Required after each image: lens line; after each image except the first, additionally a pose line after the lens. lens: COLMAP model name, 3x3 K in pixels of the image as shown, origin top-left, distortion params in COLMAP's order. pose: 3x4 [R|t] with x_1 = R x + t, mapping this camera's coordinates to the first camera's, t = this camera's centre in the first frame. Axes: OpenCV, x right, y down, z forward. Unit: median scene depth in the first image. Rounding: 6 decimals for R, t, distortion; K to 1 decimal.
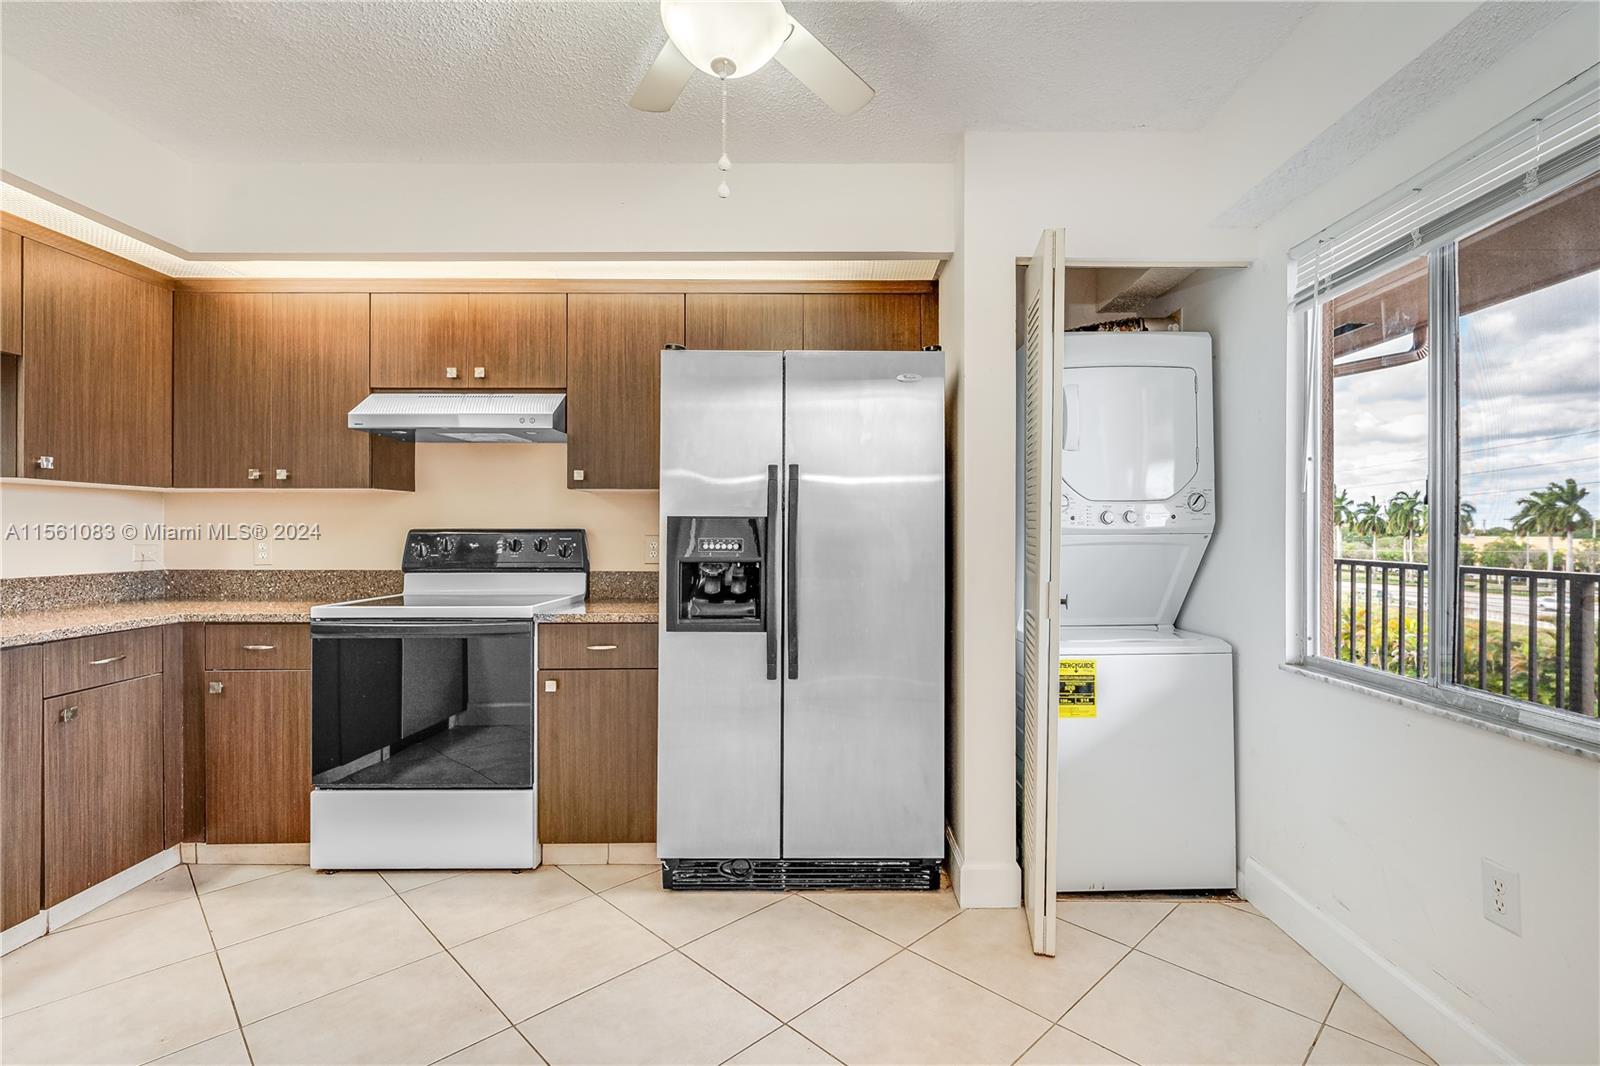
lens RADIAL K [[723.4, 0, 800.0], [0, 723.4, 533.0], [0, 0, 1]] dist [0.008346, 0.000705]
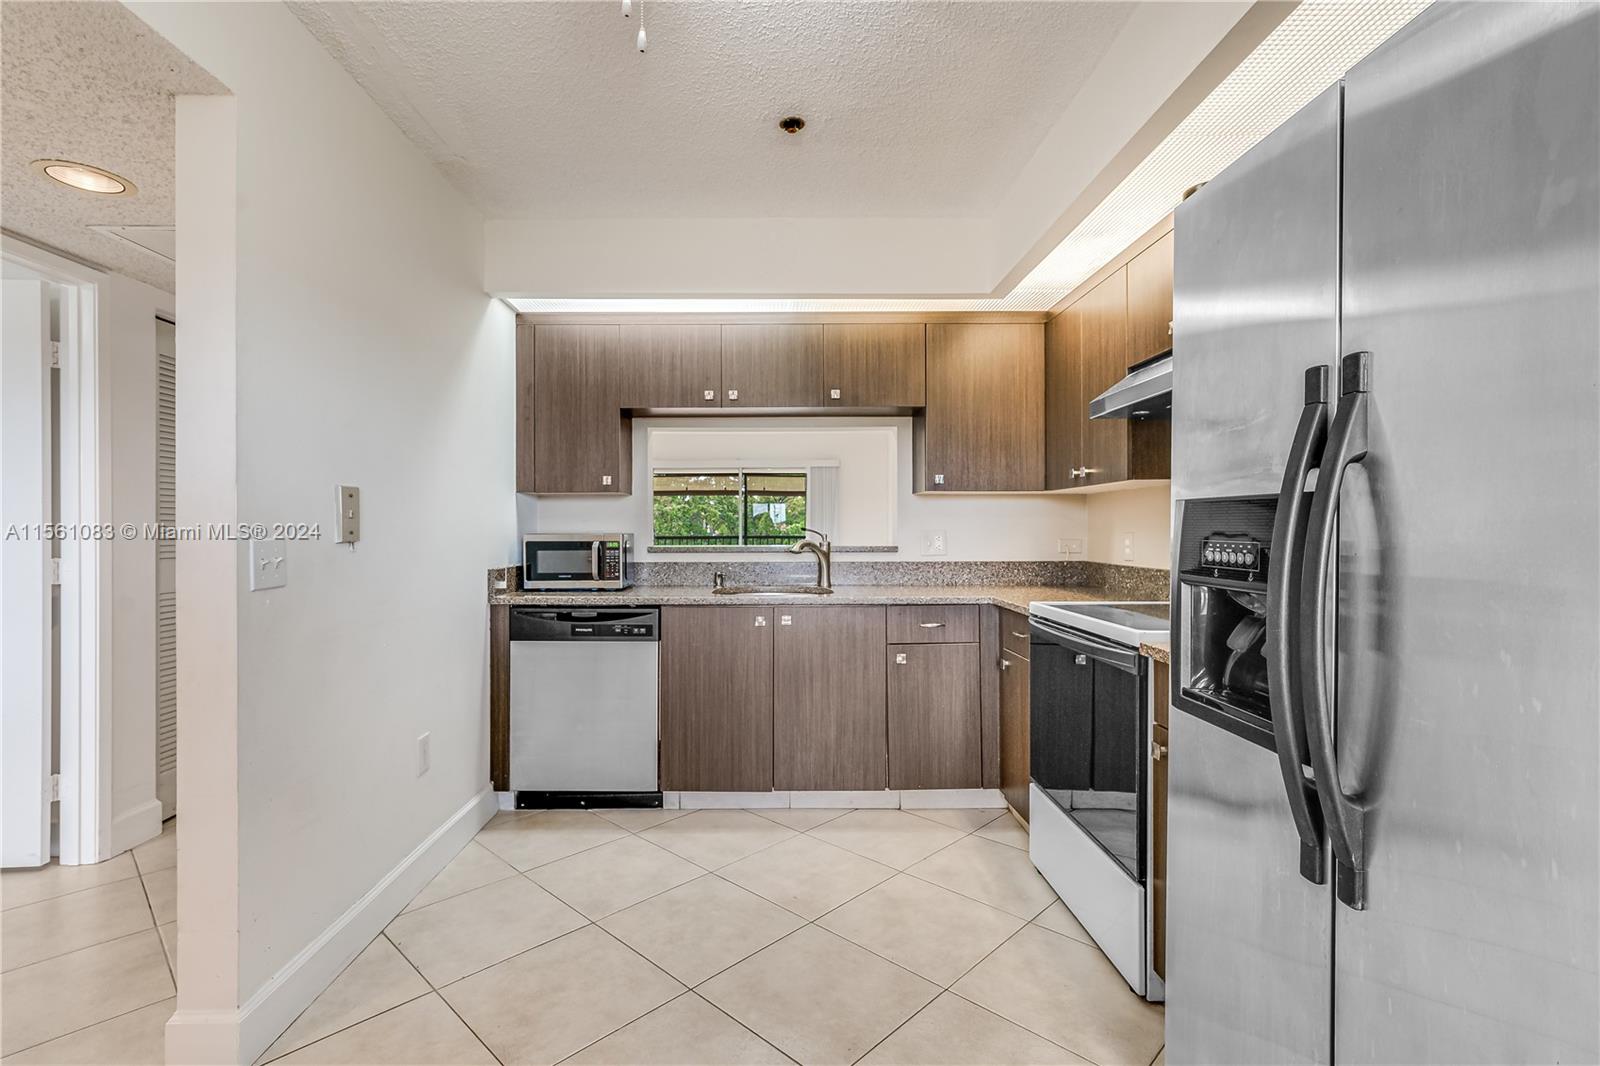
lens RADIAL K [[722.9, 0, 779.6], [0, 722.9, 530.1], [0, 0, 1]] dist [-0.002256, -0.000020]
pose [[0.049920, 0.001119, -0.998753, 0.320920], [-0.000032, 0.999999, 0.001119, -0.000346], [0.998753, -0.000024, 0.049920, 0.597305]]
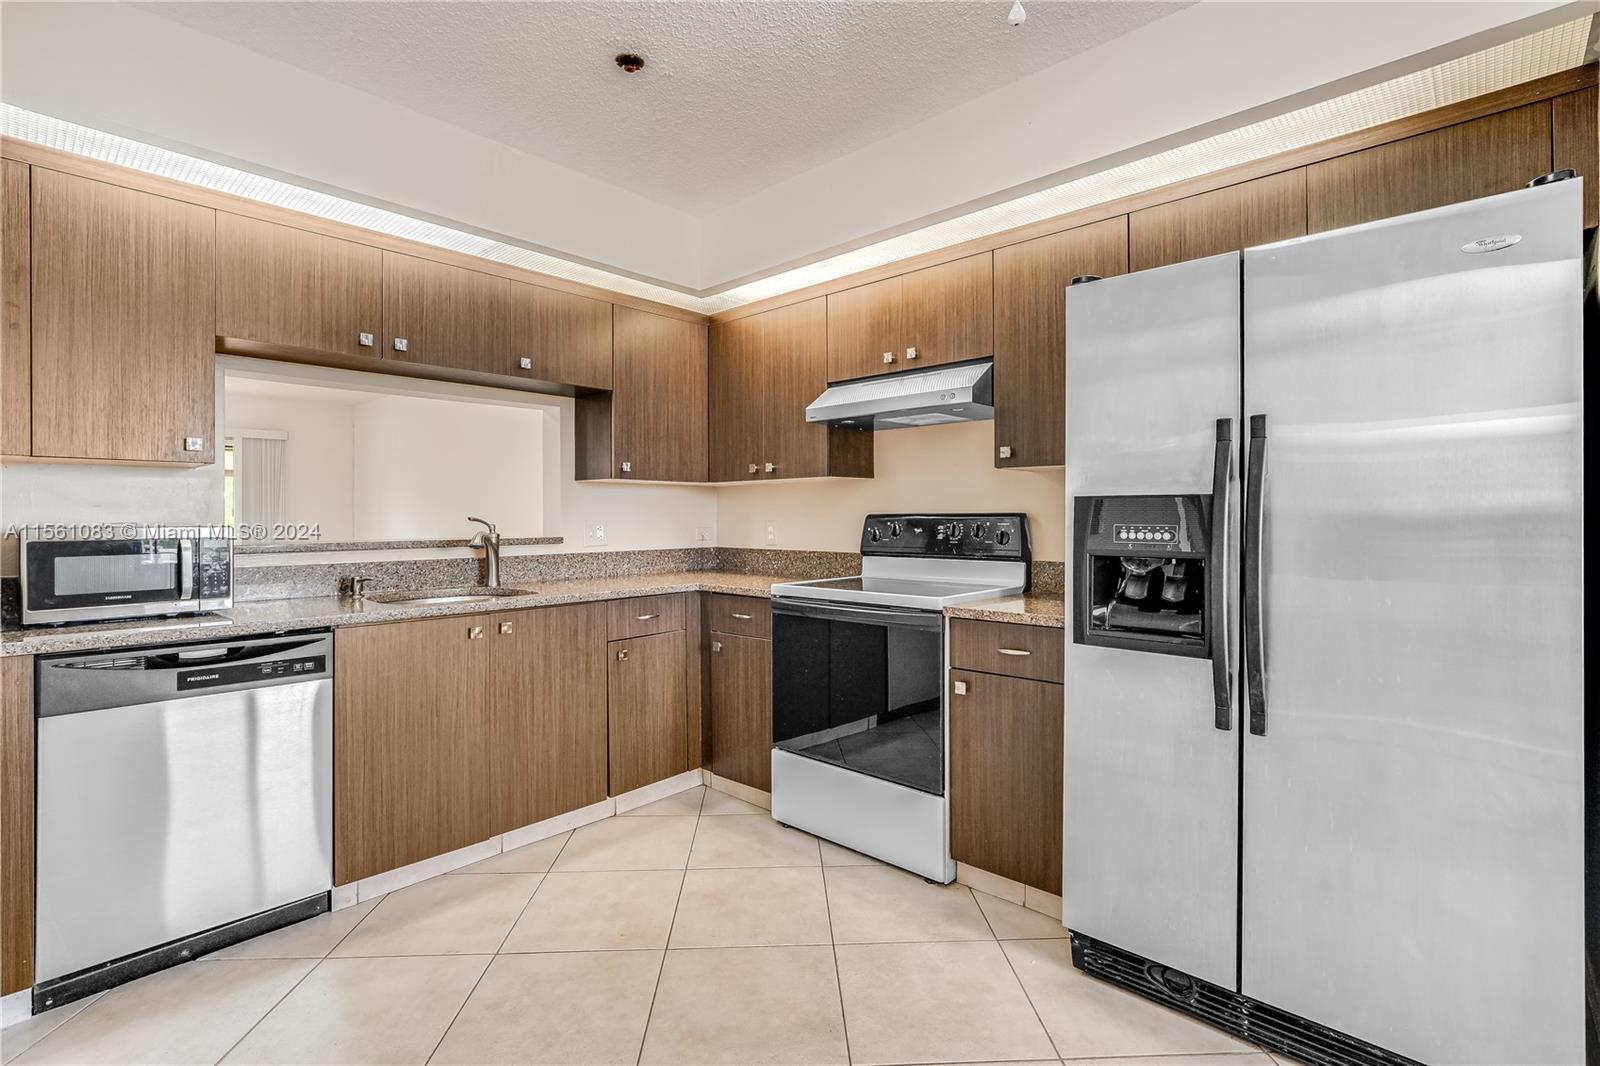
lens RADIAL K [[725.0, 0, 809.0], [0, 725.0, 517.4], [0, 0, 1]] dist [-0.002892, 0.000094]
pose [[0.756083, -0.002521, -0.654471, 0.101763], [0.002898, 0.999996, -0.000505, -0.000653], [0.654469, -0.001515, 0.756087, 0.193839]]
